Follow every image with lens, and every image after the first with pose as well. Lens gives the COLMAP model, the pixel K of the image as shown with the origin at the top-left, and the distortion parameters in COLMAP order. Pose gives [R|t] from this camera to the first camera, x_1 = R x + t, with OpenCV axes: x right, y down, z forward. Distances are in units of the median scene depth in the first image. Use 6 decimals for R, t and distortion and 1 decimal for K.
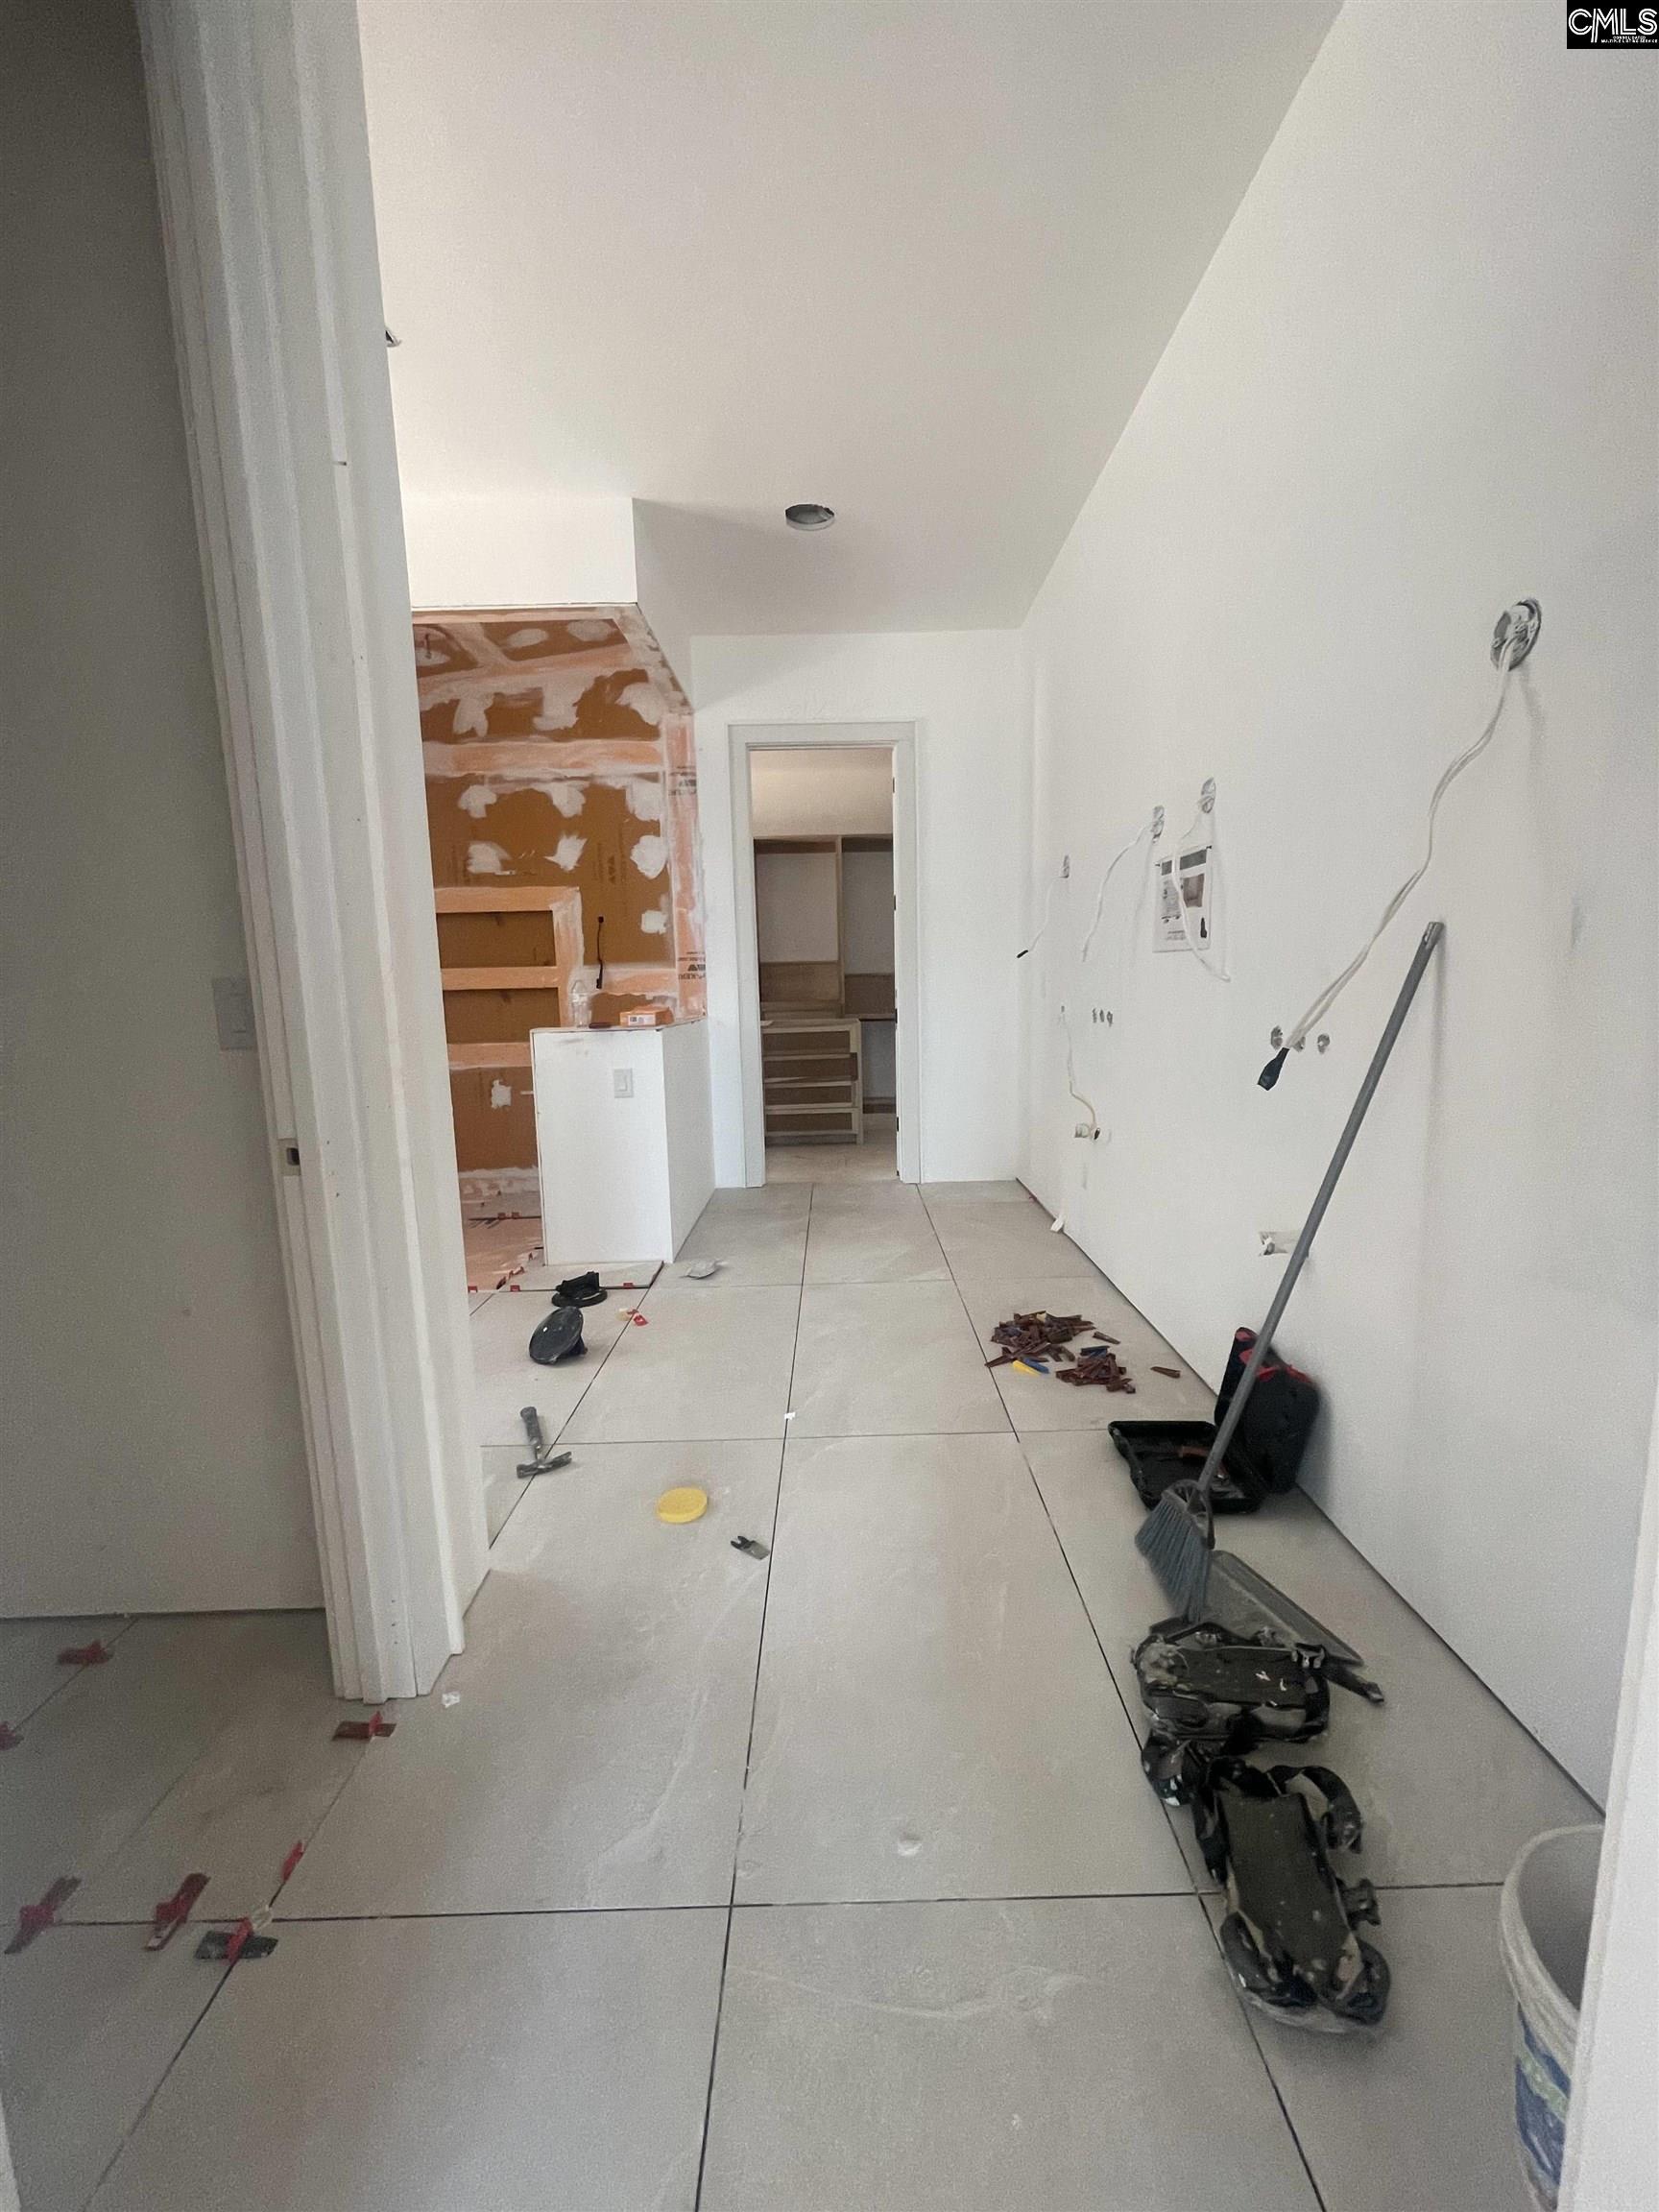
lens RADIAL K [[889.6, 0, 837.9], [0, 889.6, 1103.5], [0, 0, 1]] dist [-0.001974, -0.001709]
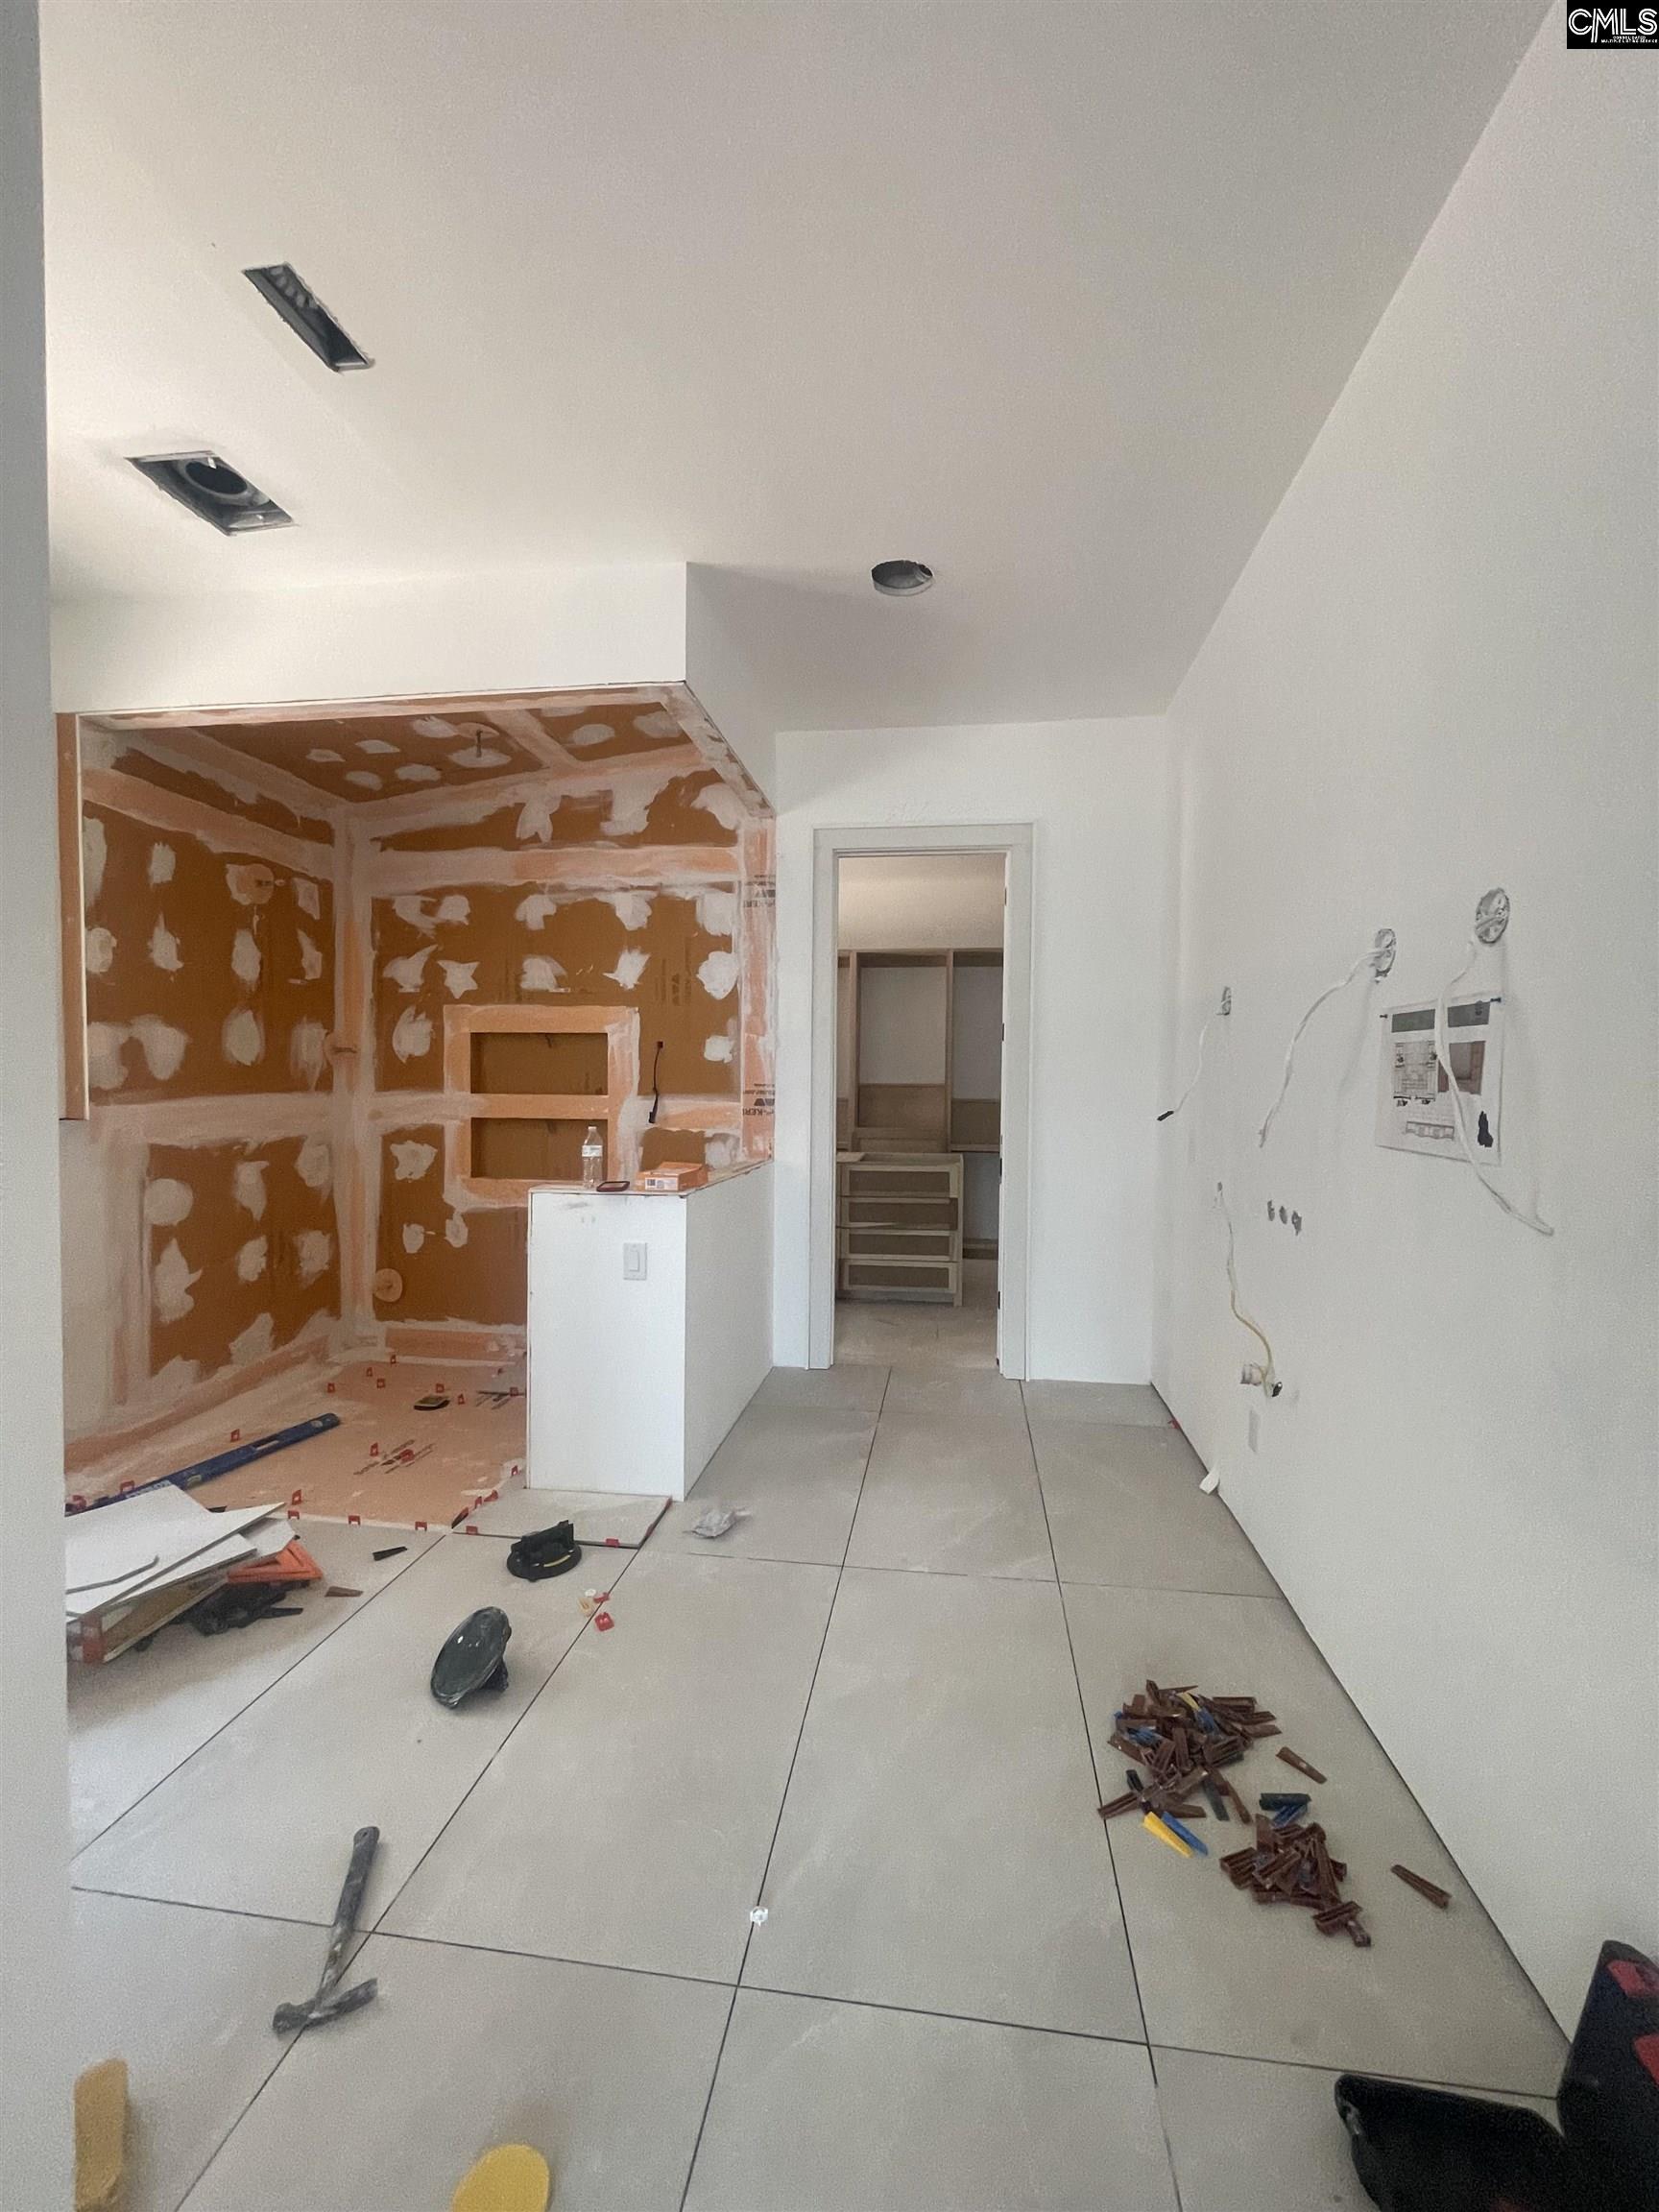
lens RADIAL K [[889.6, 0, 832.9], [0, 889.6, 1108.8], [0, 0, 1]] dist [-0.001974, -0.001709]
pose [[0.988908, 0.037760, -0.143649, 0.037895], [-0.052920, 0.993249, -0.103224, -0.081899], [0.138781, 0.109680, 0.984231, 0.223341]]
